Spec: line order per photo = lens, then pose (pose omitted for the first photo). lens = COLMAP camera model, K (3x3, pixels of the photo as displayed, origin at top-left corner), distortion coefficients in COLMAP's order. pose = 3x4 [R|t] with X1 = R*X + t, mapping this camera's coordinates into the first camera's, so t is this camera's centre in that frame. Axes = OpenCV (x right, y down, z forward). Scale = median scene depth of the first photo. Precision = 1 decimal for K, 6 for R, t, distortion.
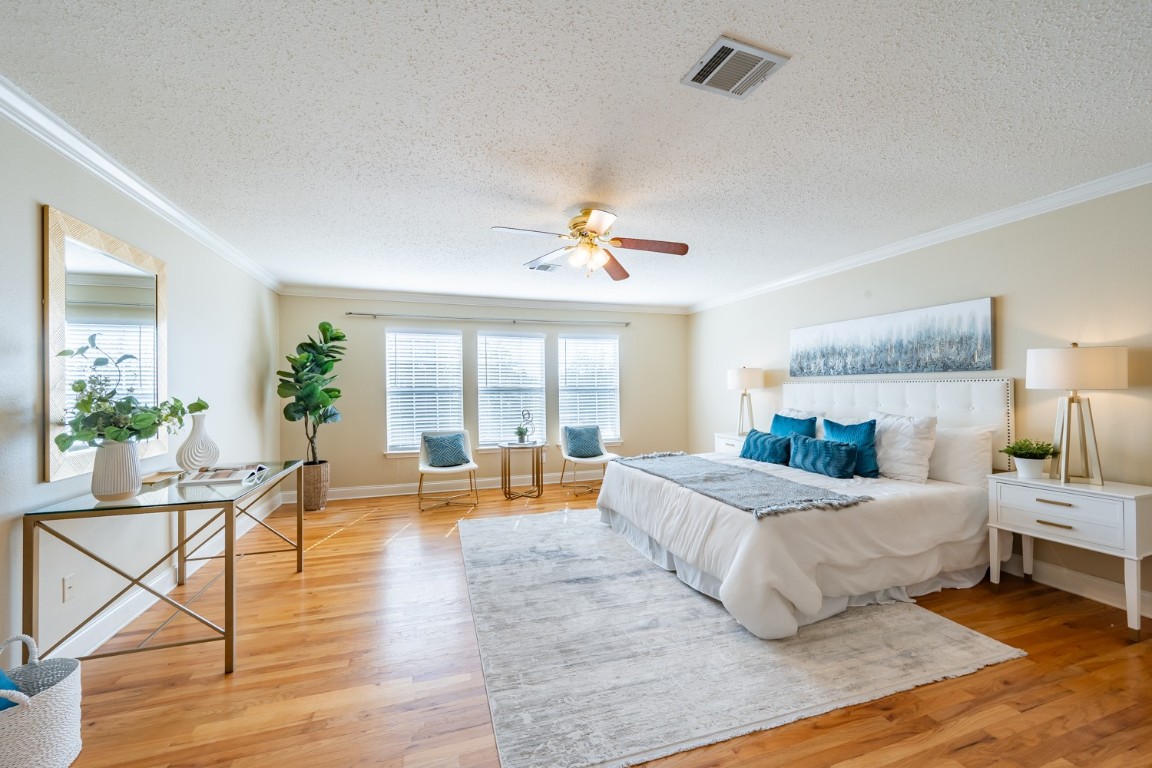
lens RADIAL K [[451.4, 0, 573.5], [0, 451.4, 387.0], [0, 0, 1]] dist [-0.001659, 0.000607]
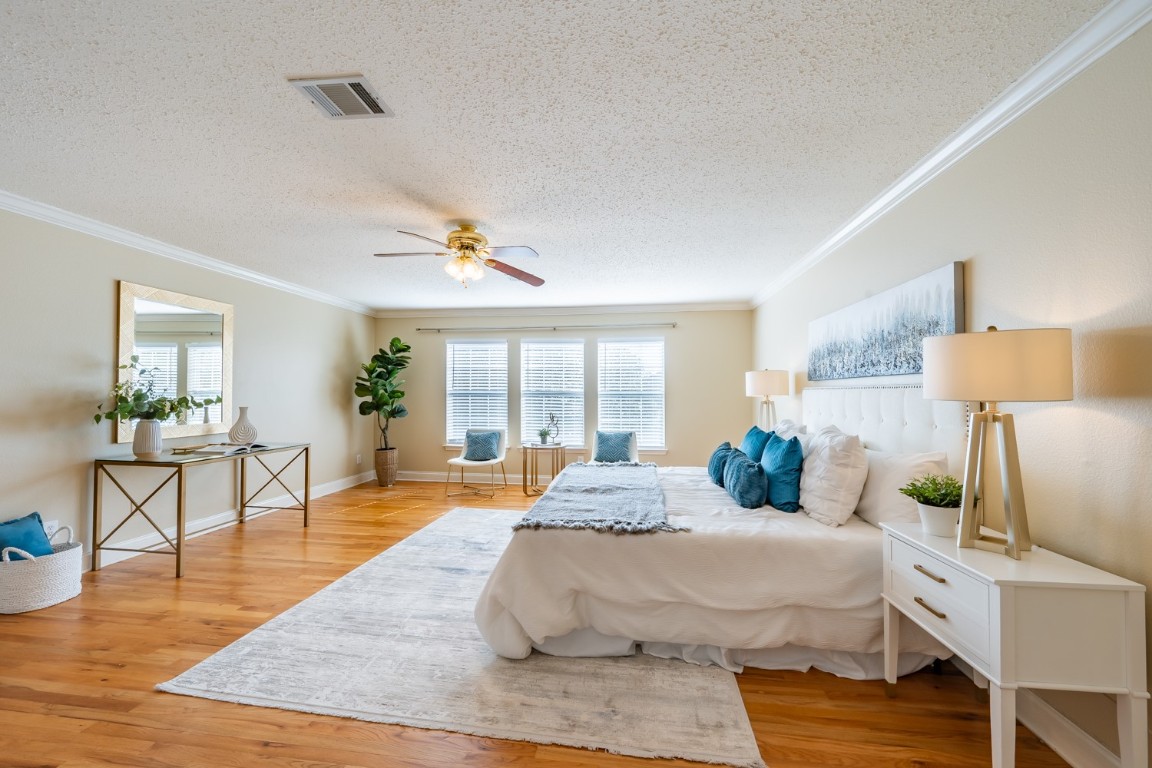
lens RADIAL K [[451.4, 0, 572.2], [0, 451.4, 386.0], [0, 0, 1]] dist [-0.001659, 0.000607]
pose [[0.896975, 0.004553, -0.442057, 0.560638], [-0.009829, 0.999905, -0.009646, -0.002126], [0.441972, 0.012997, 0.896935, 0.116007]]
